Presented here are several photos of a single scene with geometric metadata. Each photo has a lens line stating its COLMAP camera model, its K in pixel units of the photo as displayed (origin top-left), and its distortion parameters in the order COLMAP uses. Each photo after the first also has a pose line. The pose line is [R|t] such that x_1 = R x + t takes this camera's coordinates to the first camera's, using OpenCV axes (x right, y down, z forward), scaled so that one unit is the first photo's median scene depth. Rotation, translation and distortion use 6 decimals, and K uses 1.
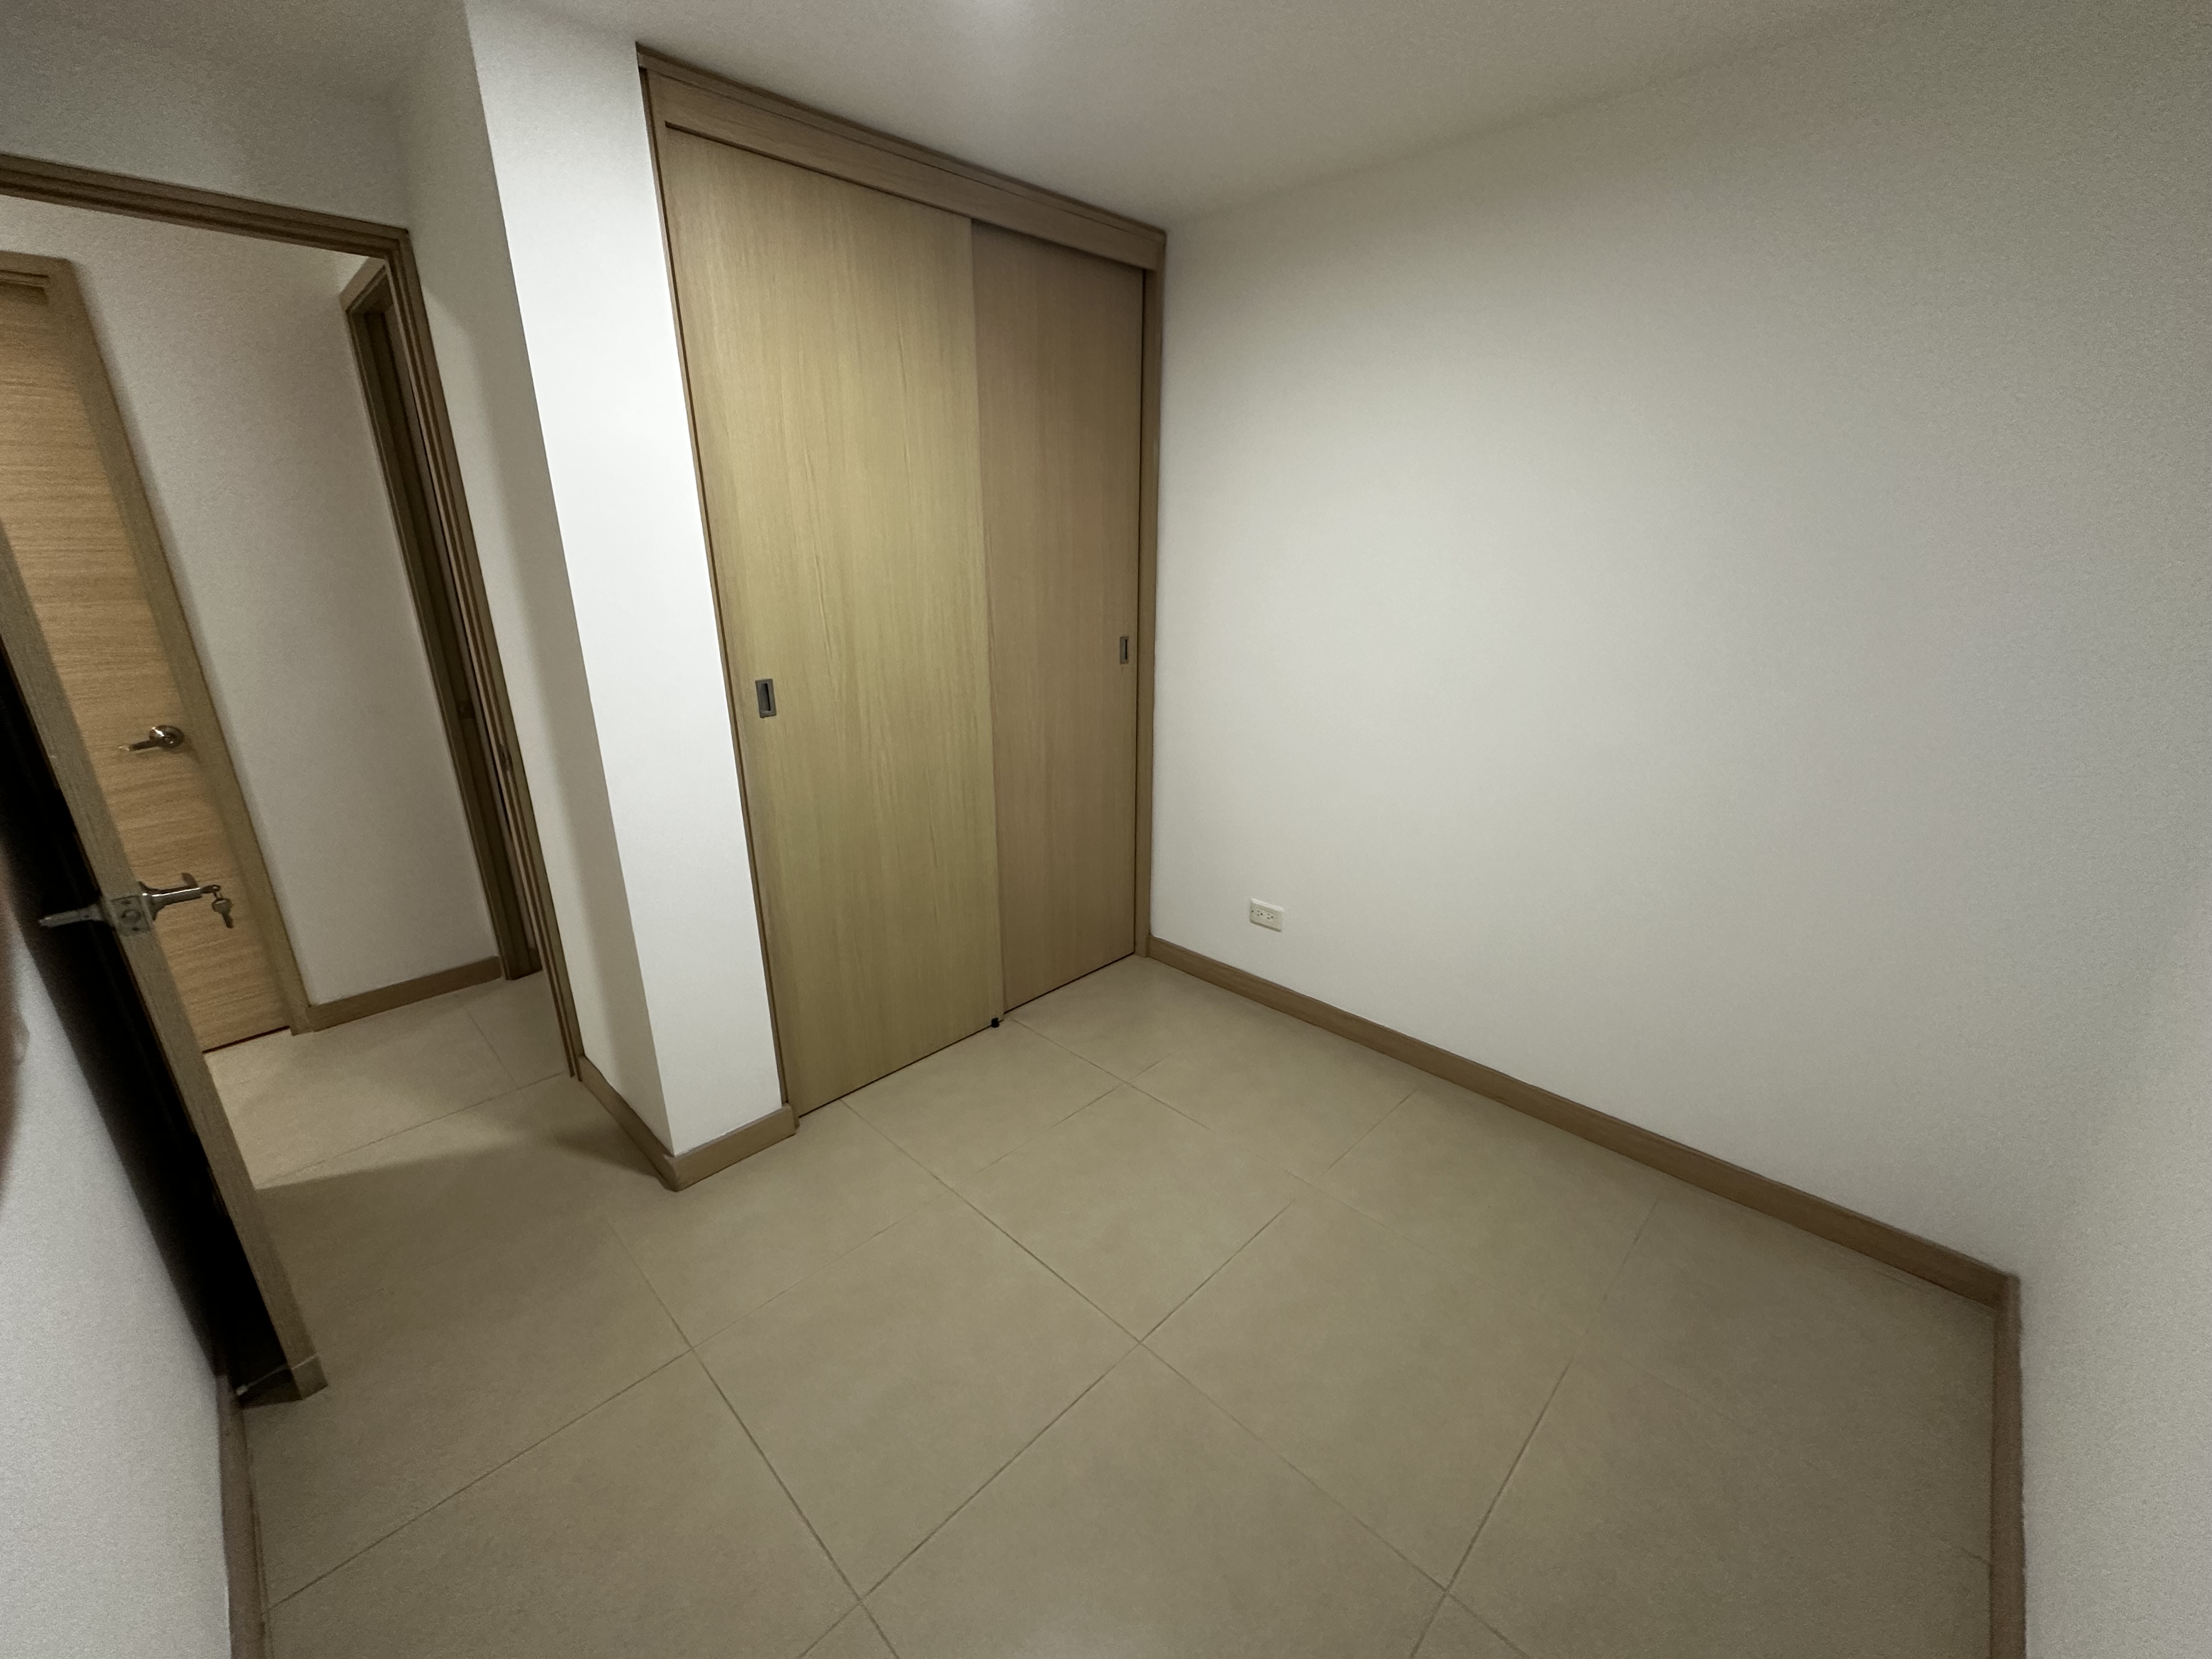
lens RADIAL K [[881.4, 0, 1106.0], [0, 881.4, 829.5], [0, 0, 1]] dist [-0.003528, -0.000071]
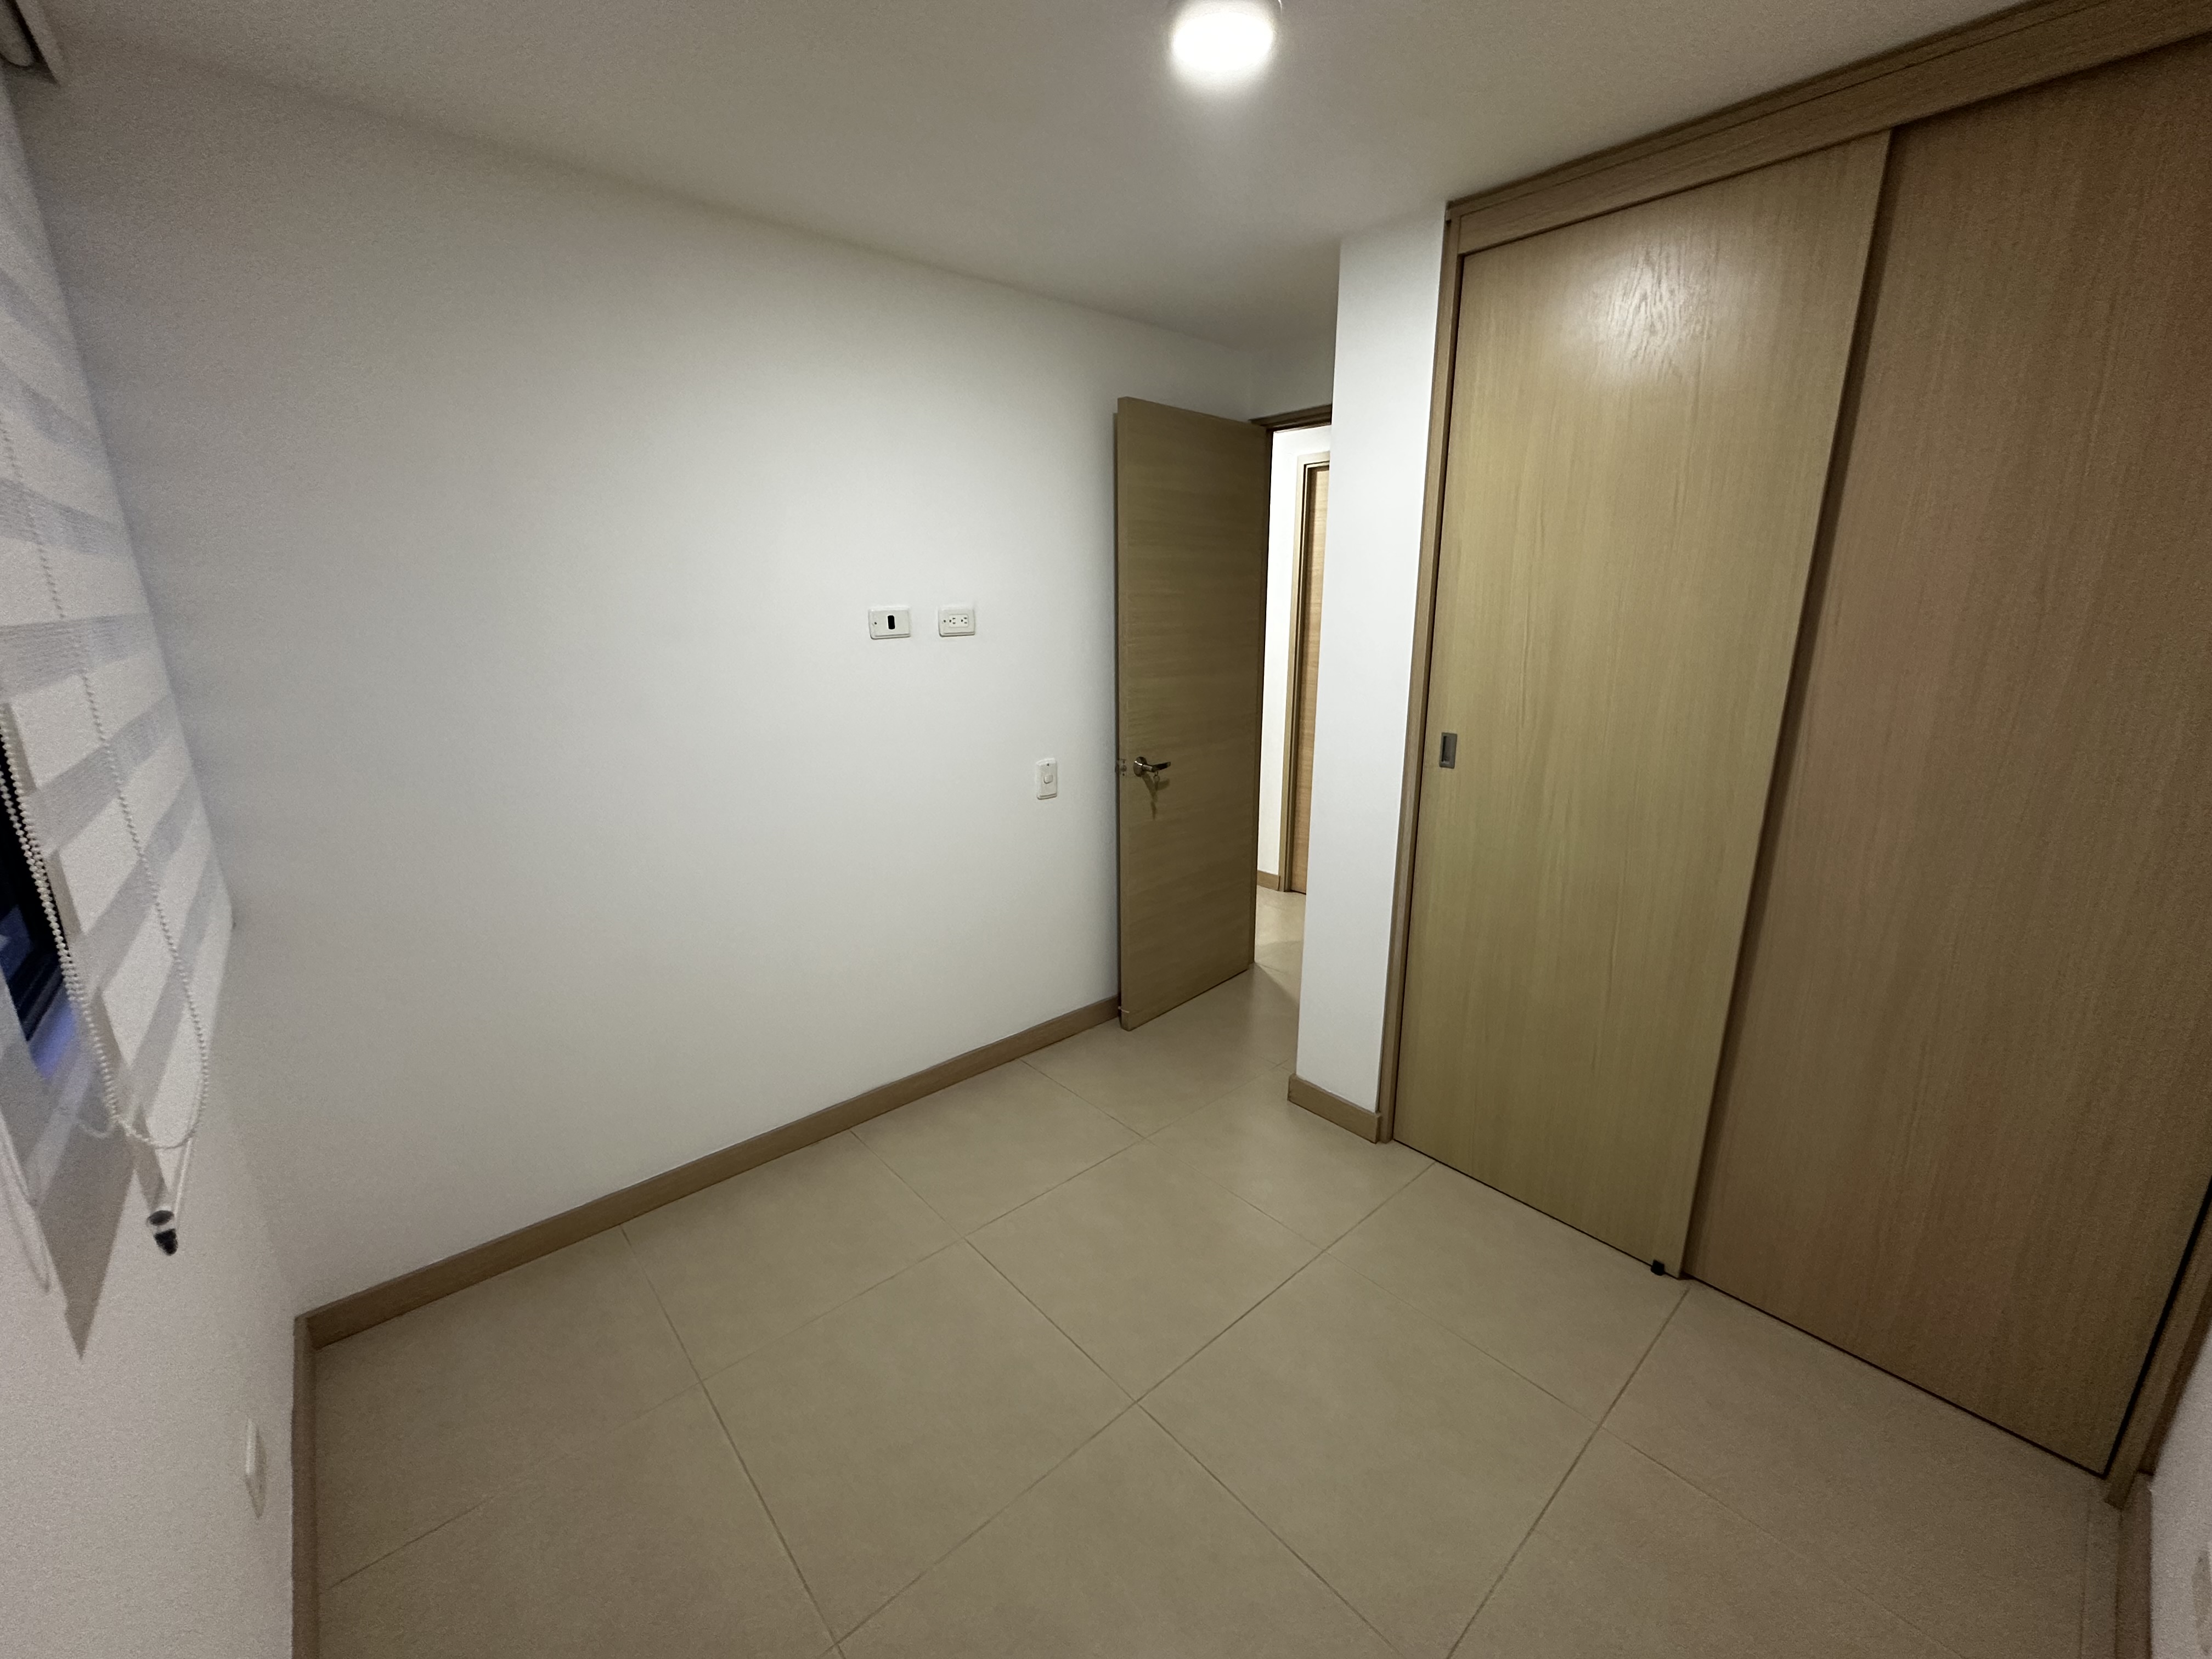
lens RADIAL K [[881.4, 0, 1106.0], [0, 881.4, 829.5], [0, 0, 1]] dist [-0.003528, -0.000071]
pose [[-0.076986, 0.258967, -0.962813, 0.695913], [-0.306195, 0.912872, 0.270017, -0.223941], [0.948851, 0.315596, 0.009016, 0.634045]]
